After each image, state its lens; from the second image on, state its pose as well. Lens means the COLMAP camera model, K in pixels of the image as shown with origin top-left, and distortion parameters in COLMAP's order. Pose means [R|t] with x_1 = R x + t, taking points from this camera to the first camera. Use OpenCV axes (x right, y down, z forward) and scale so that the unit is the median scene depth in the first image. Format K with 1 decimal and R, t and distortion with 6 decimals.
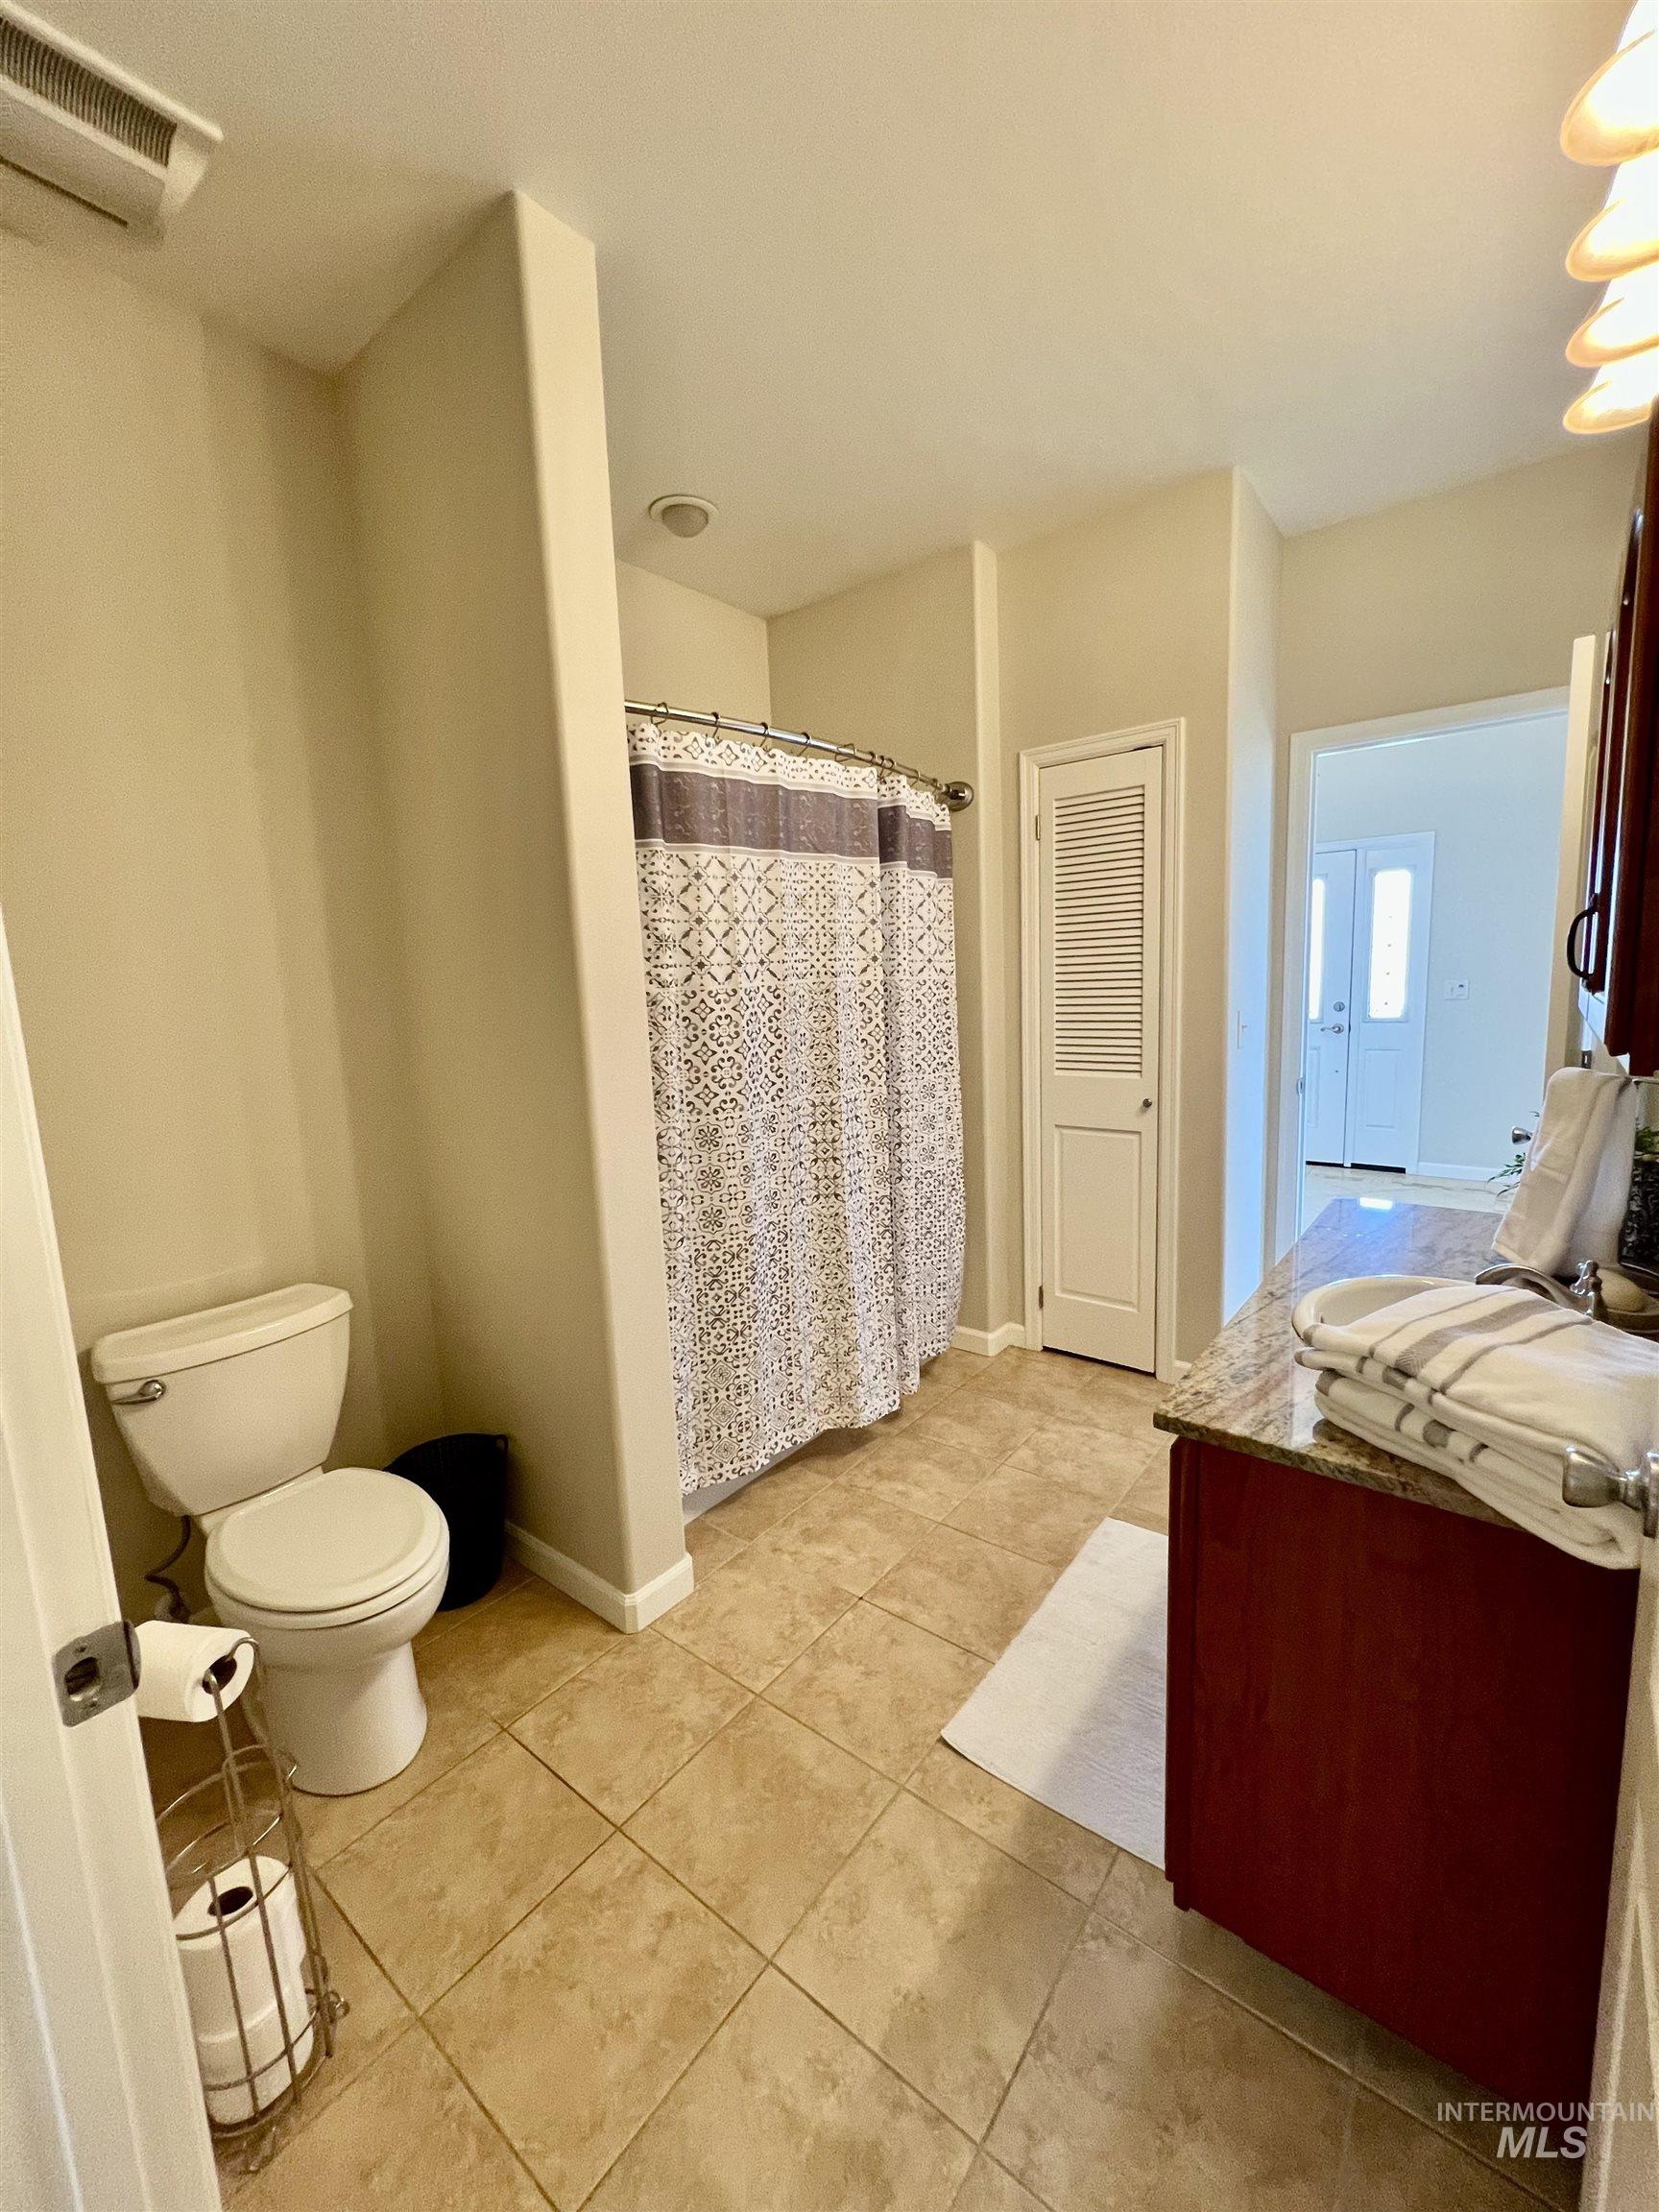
lens RADIAL K [[884.8, 0, 833.1], [0, 884.8, 1097.5], [0, 0, 1]] dist [-0.000605, -0.000048]
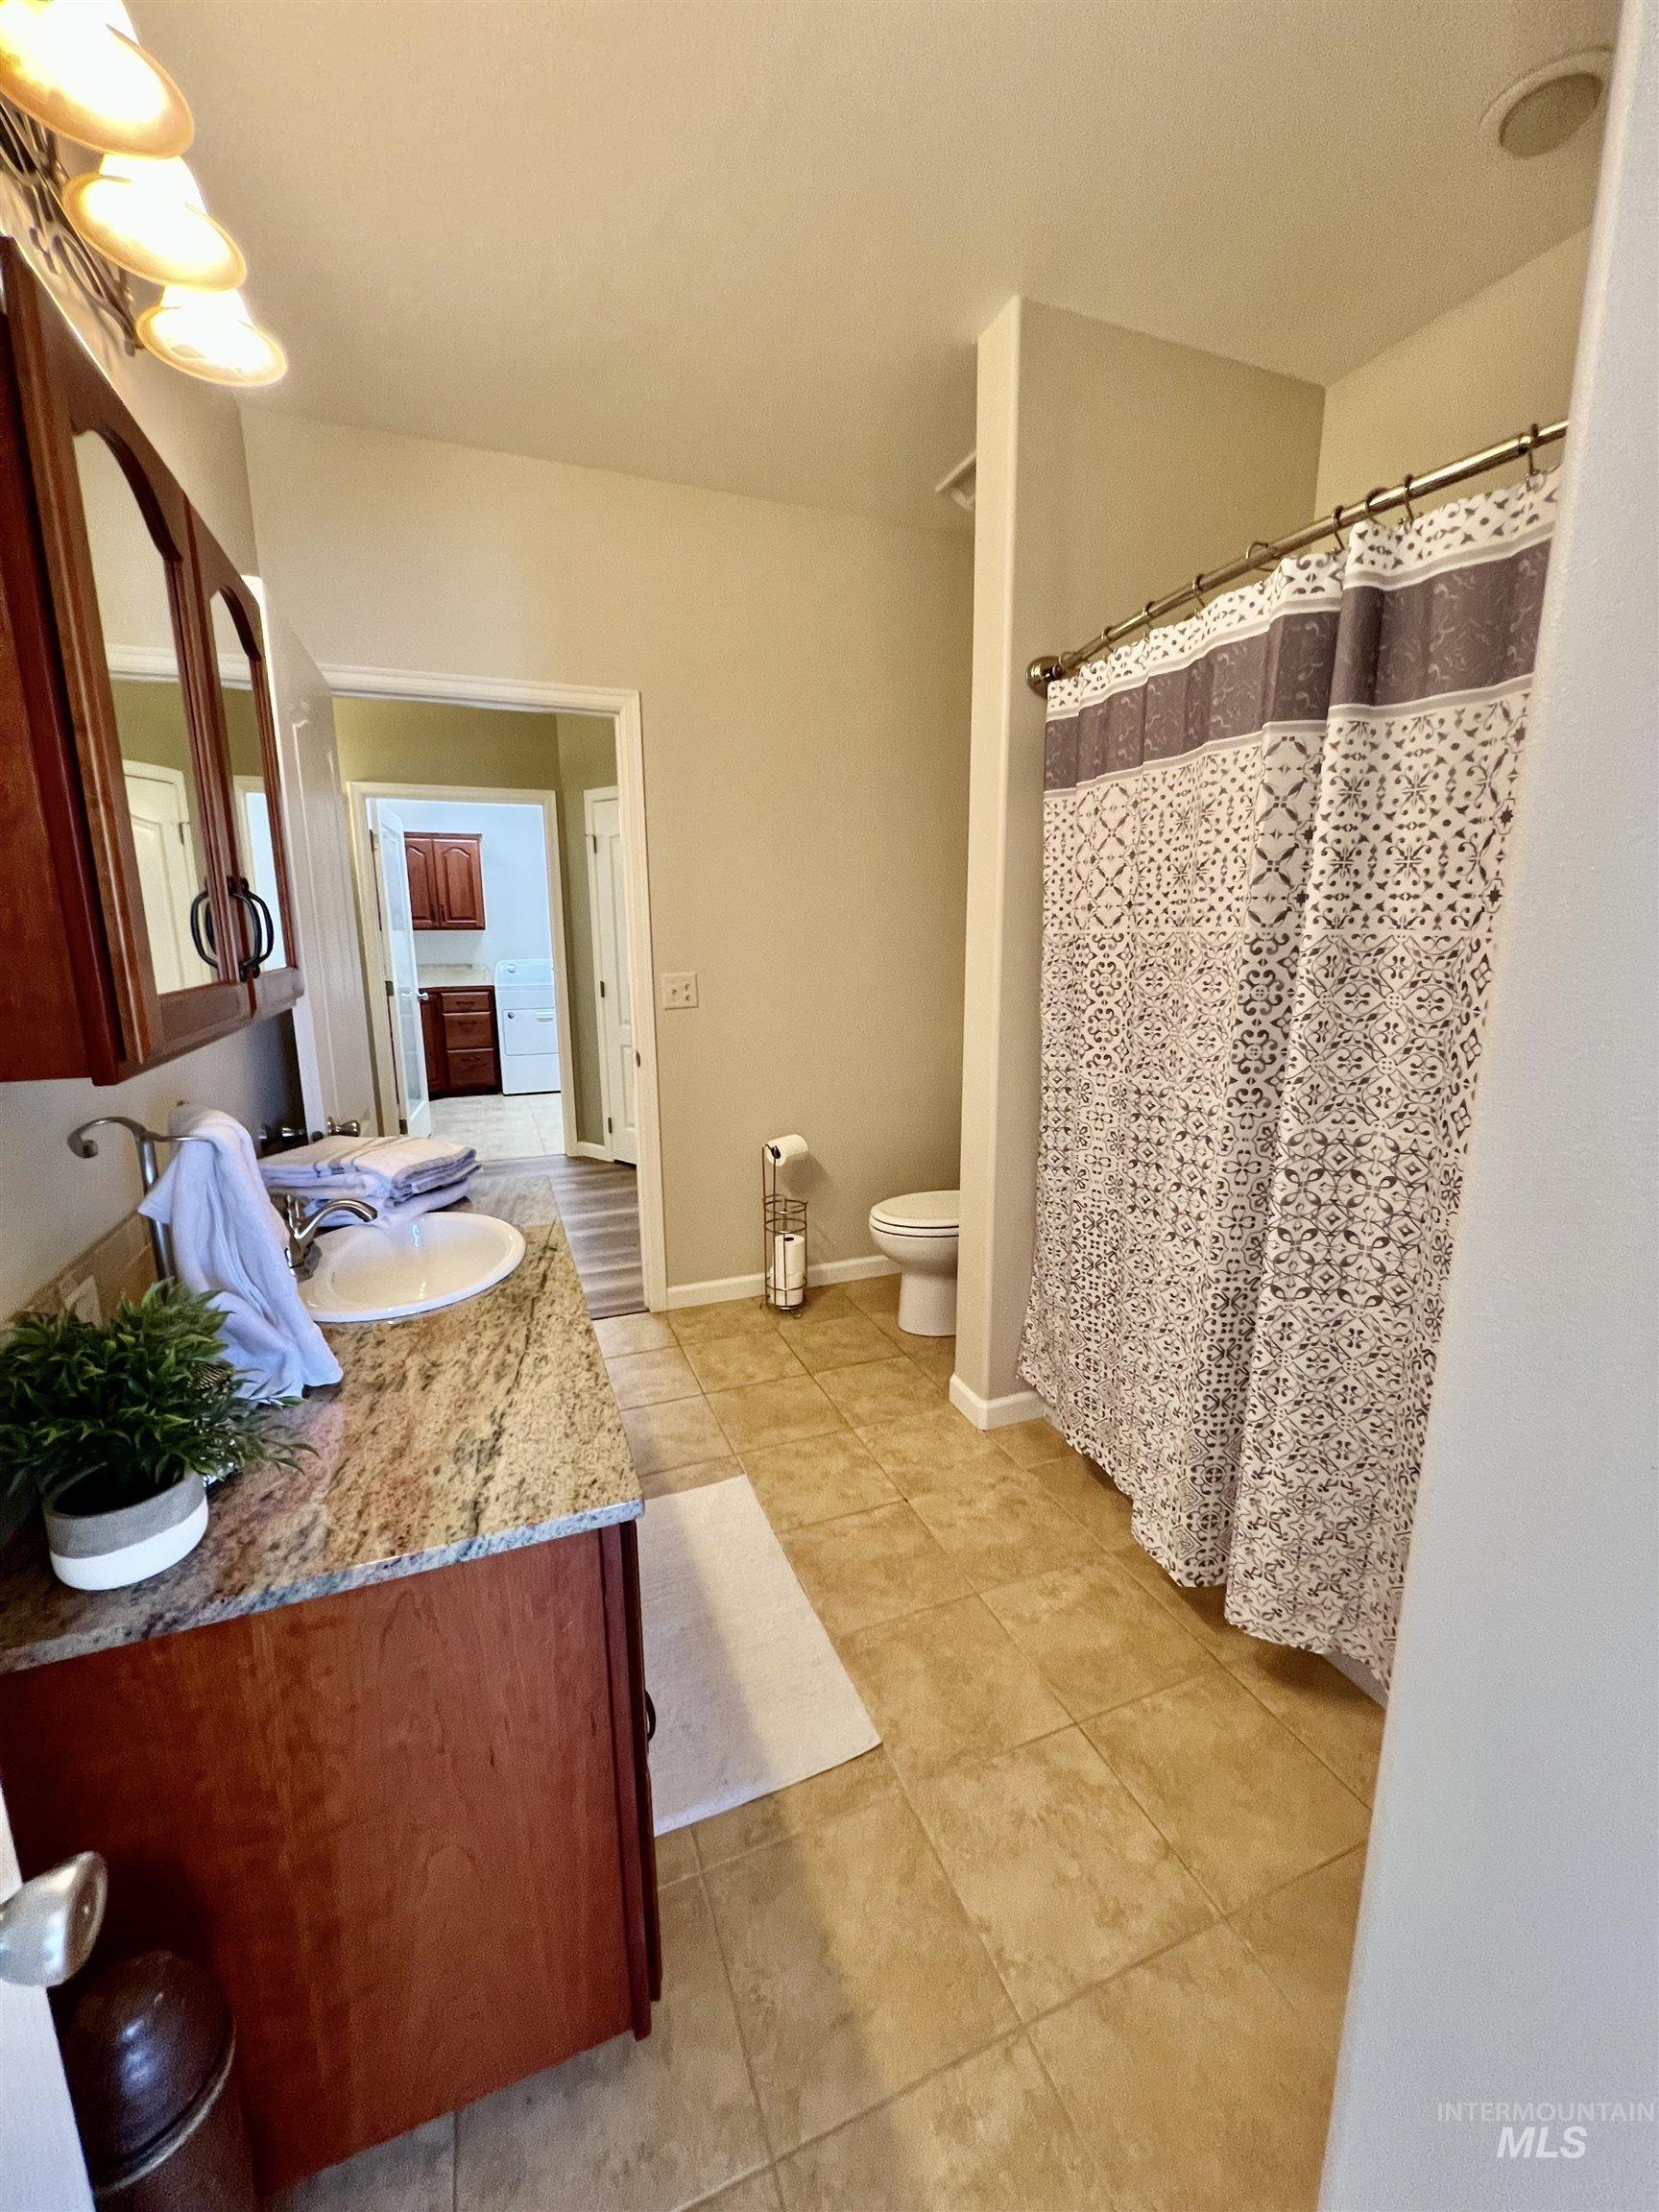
lens RADIAL K [[884.8, 0, 831.7], [0, 884.8, 1107.1], [0, 0, 1]] dist [-0.000605, -0.000048]
pose [[-0.493583, 0.219996, -0.841414, 0.817350], [-0.096647, 0.947611, 0.304456, -0.201660], [0.864312, 0.231594, -0.446463, 1.189000]]
